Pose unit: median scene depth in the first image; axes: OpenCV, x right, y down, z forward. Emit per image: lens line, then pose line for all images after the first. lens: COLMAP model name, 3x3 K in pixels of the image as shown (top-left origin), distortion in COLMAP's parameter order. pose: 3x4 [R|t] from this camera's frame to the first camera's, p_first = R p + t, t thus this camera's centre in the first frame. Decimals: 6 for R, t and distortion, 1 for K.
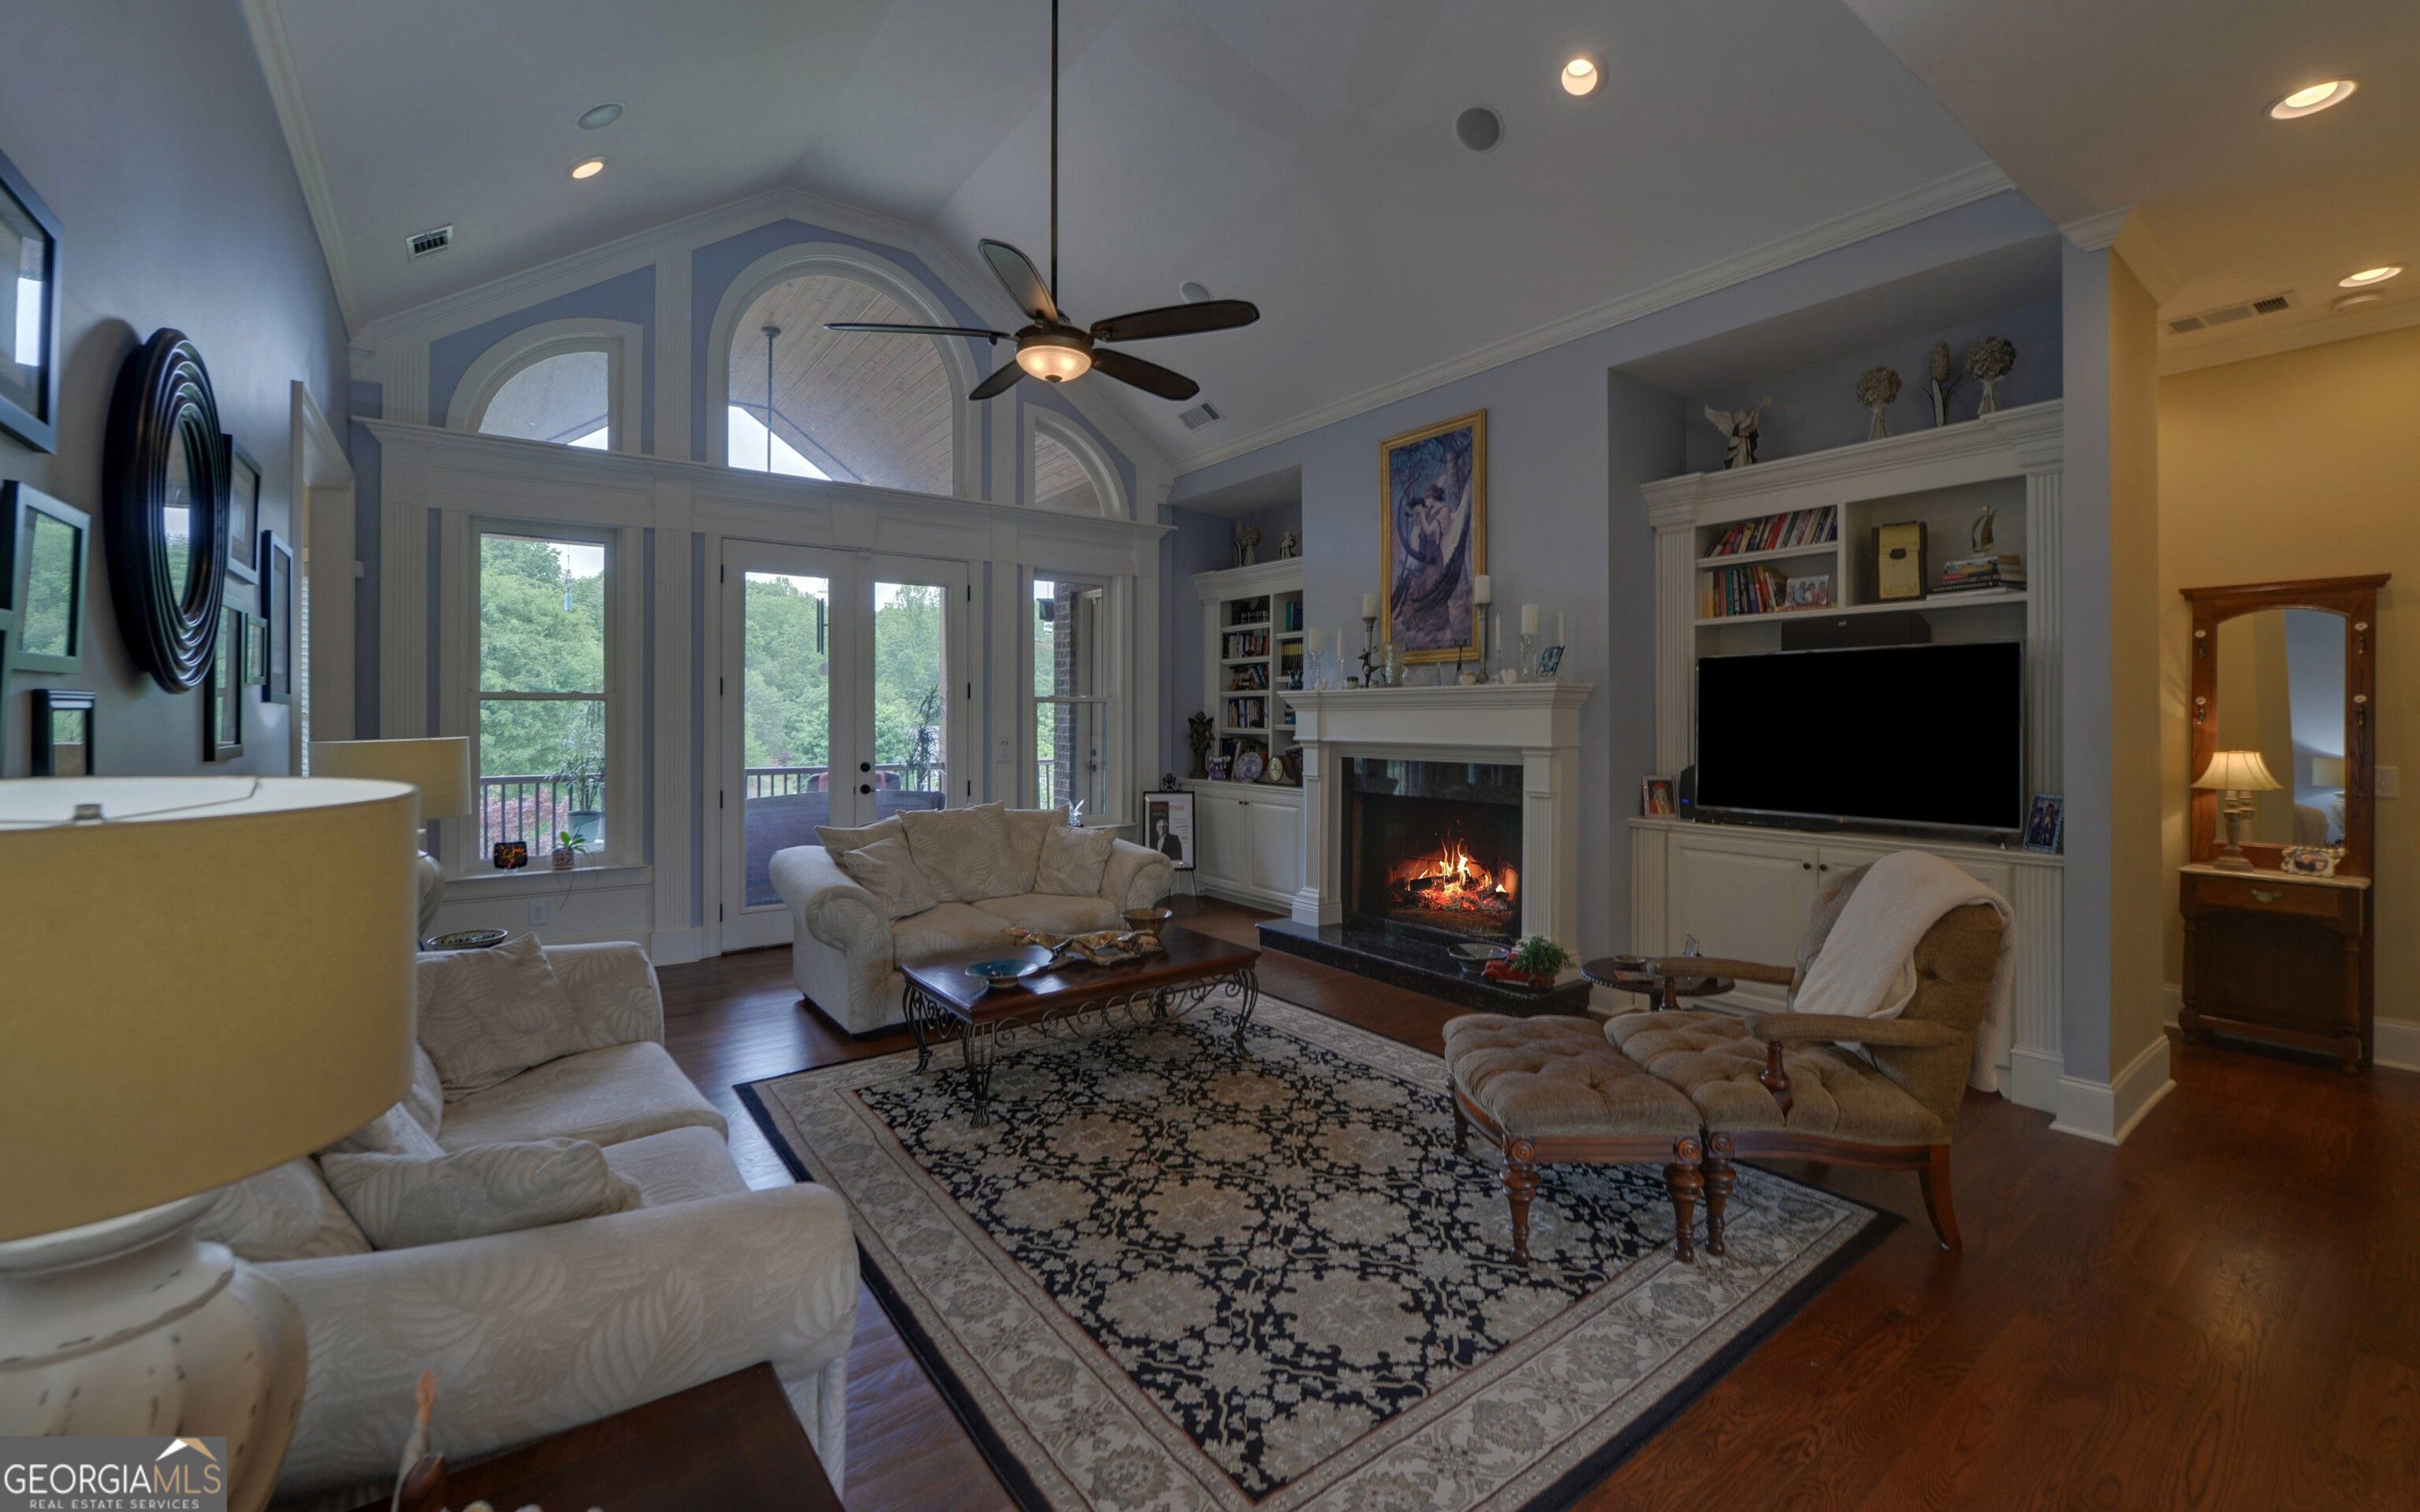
lens RADIAL K [[956.6, 0, 1237.8], [0, 956.6, 715.2], [0, 0, 1]] dist [-0.001351, -0.001181]
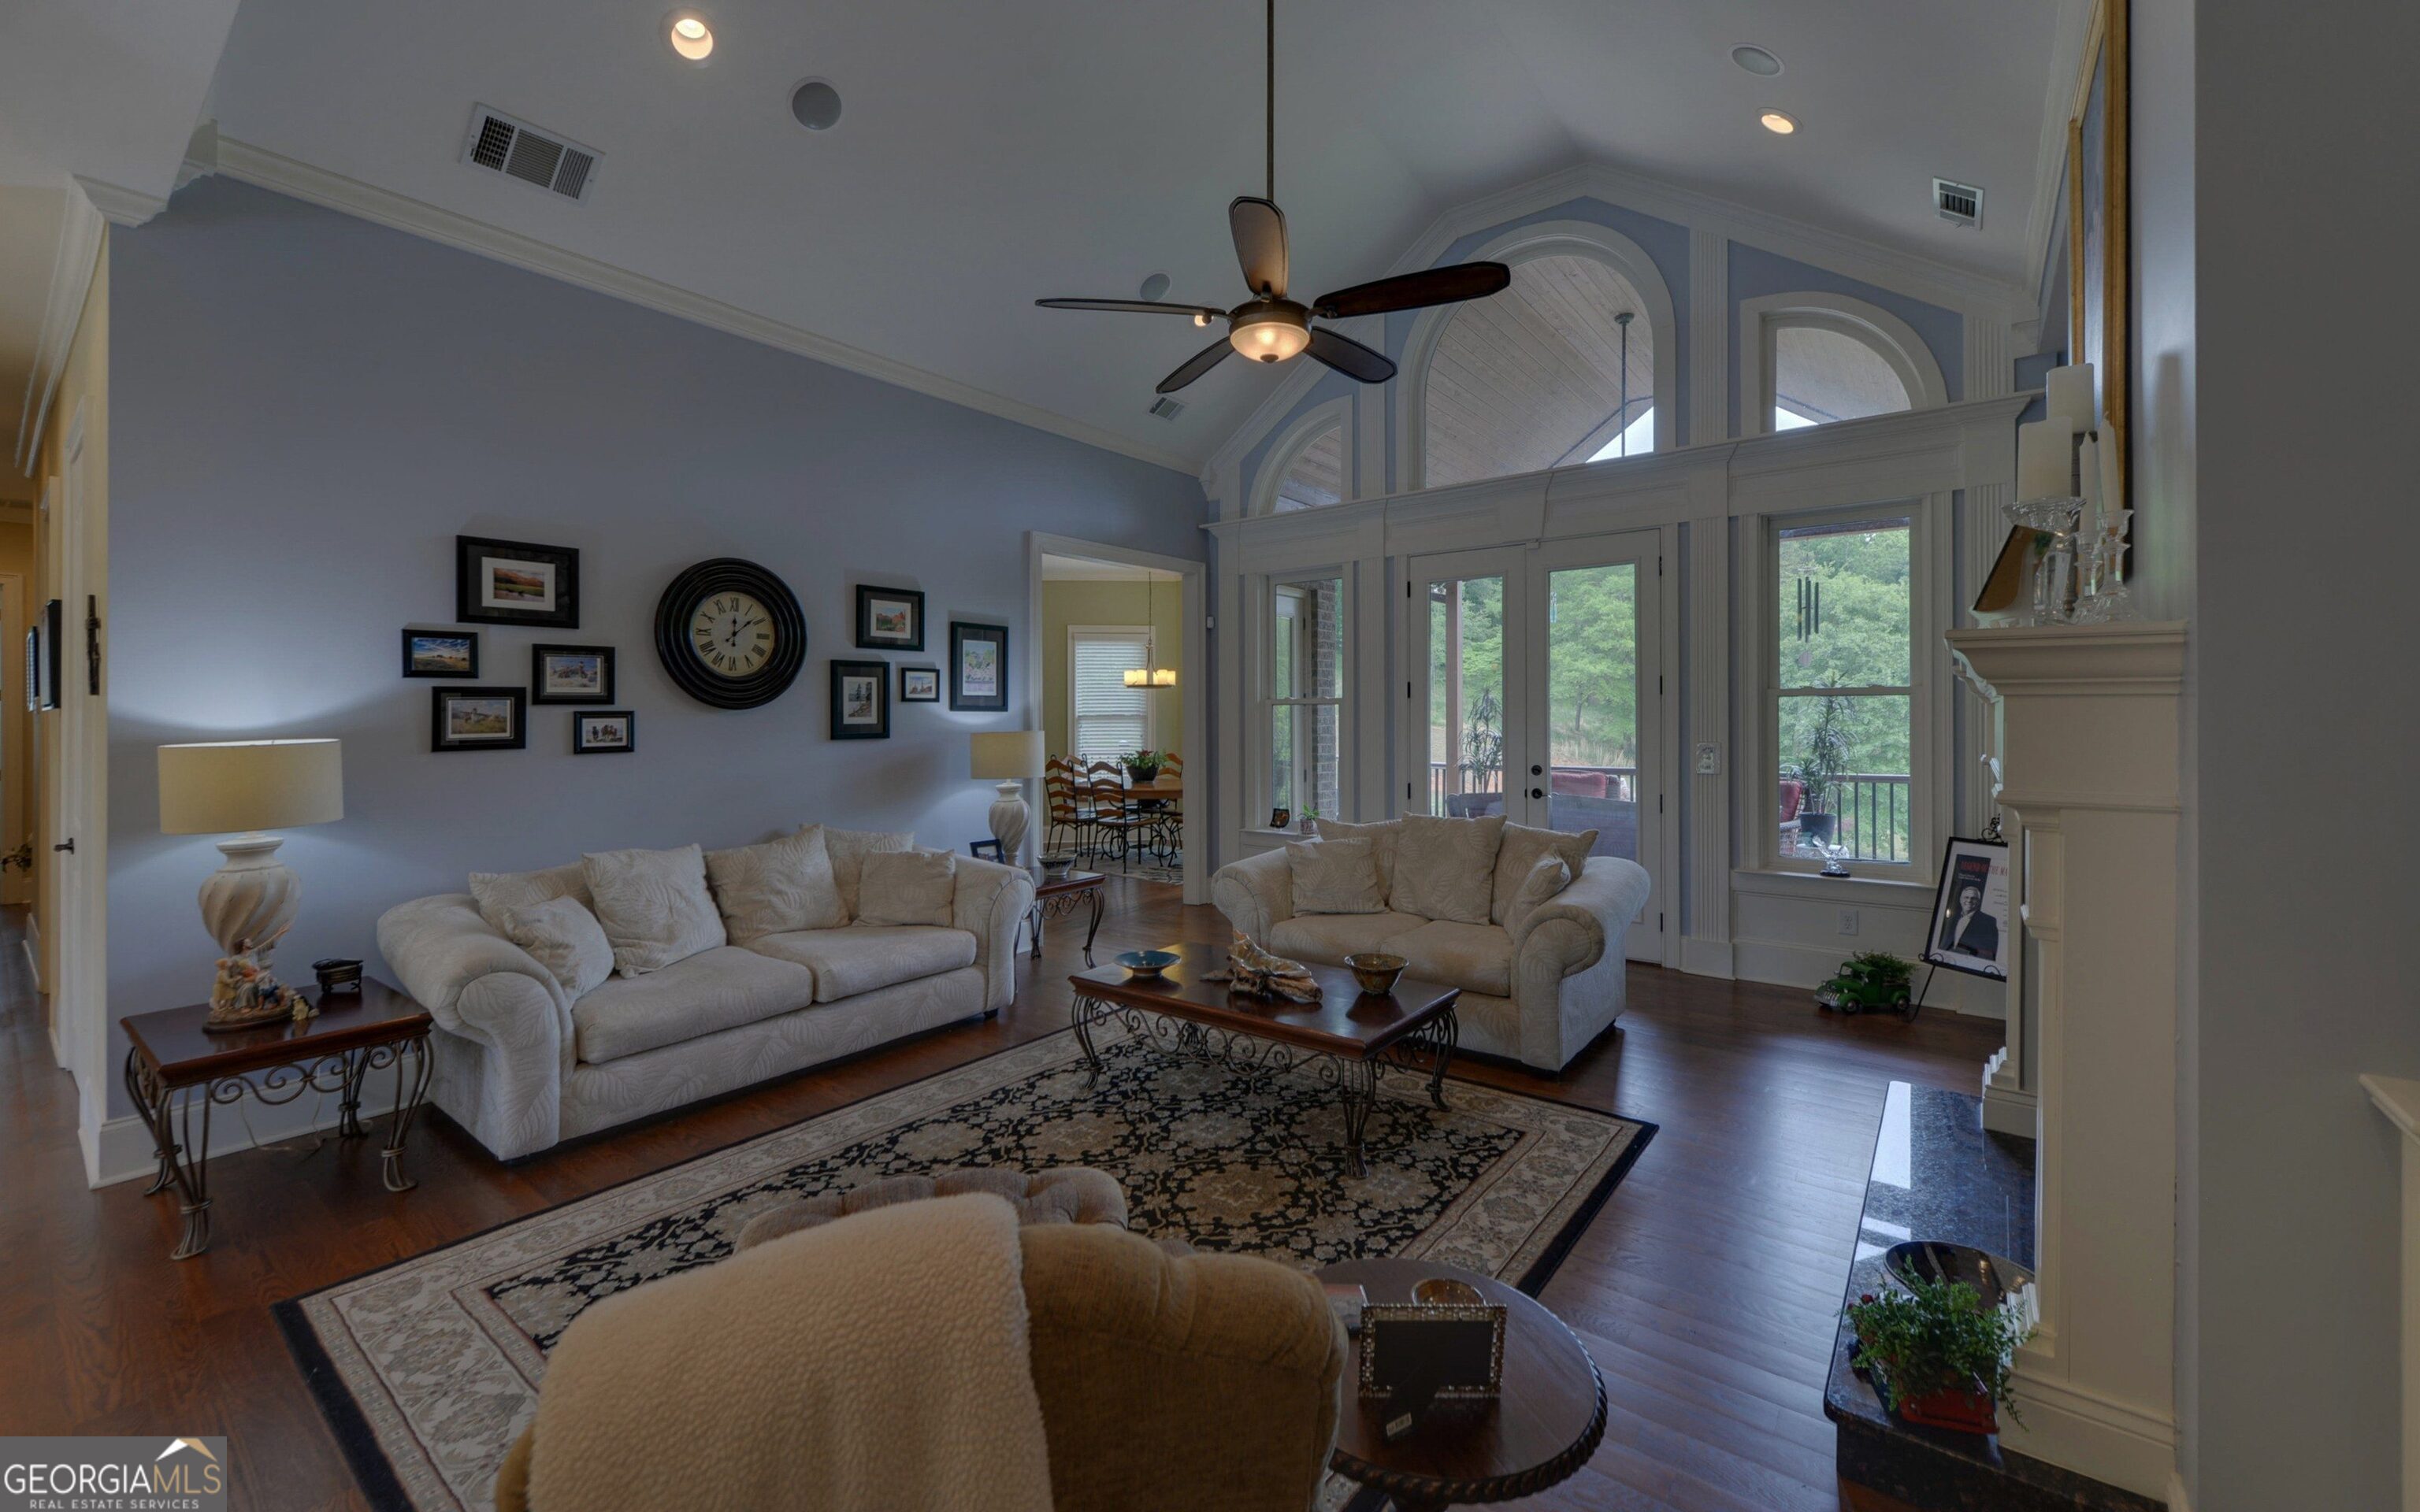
lens RADIAL K [[956.6, 0, 1214.1], [0, 956.6, 713.2], [0, 0, 1]] dist [-0.001351, -0.001181]
pose [[0.271586, -0.002449, -0.962411, 0.681824], [0.004481, 0.999989, -0.001280, -0.003004], [0.962404, -0.003965, 0.271594, 0.682910]]
